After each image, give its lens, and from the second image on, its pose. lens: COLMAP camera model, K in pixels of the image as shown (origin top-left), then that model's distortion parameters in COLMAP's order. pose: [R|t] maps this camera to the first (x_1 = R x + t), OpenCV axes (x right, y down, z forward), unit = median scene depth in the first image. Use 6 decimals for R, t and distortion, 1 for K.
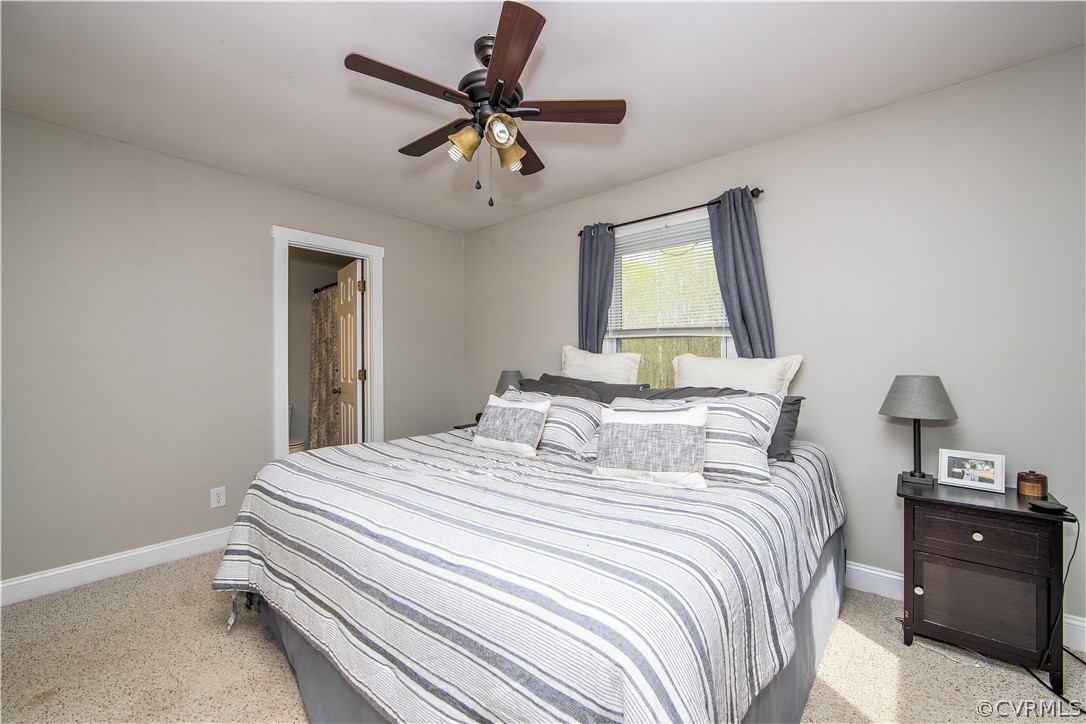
lens RADIAL K [[434.9, 0, 542.5], [0, 434.9, 363.7], [0, 0, 1]] dist [-0.015109, -0.000116]
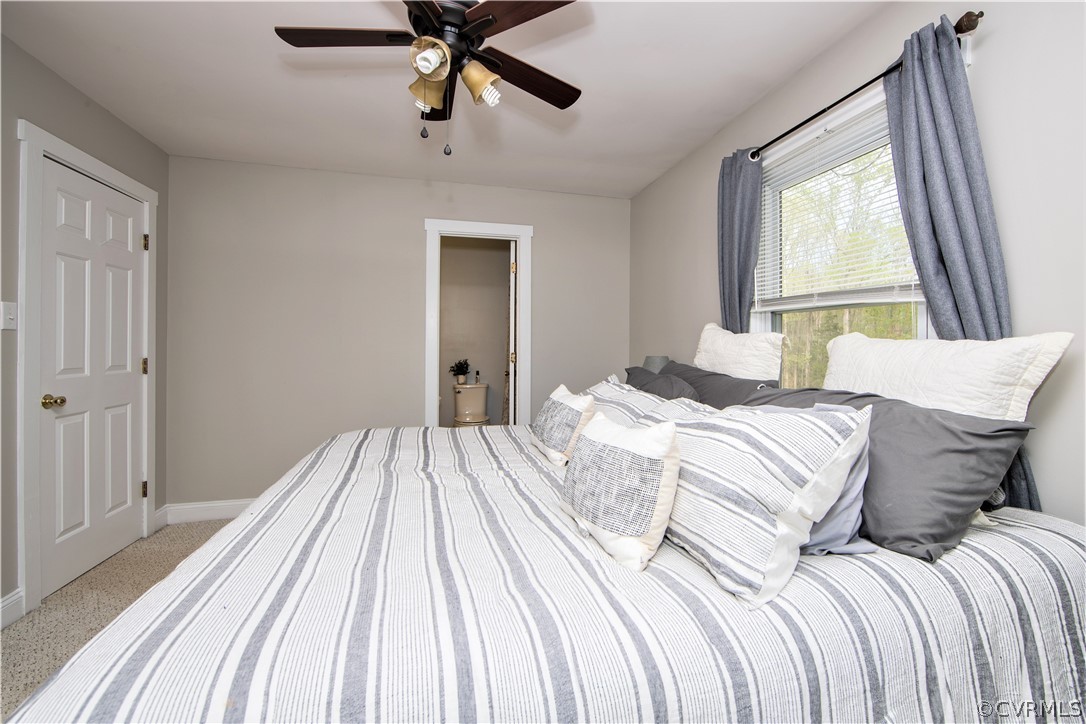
lens RADIAL K [[464.5, 0, 543.3], [0, 464.5, 343.5], [0, 0, 1]] dist [-0.003178, -0.000125]
pose [[0.838891, 0.003437, -0.544289, 0.301467], [-0.008568, 0.999940, -0.006890, -0.000572], [0.544232, 0.010444, 0.838870, 0.212753]]
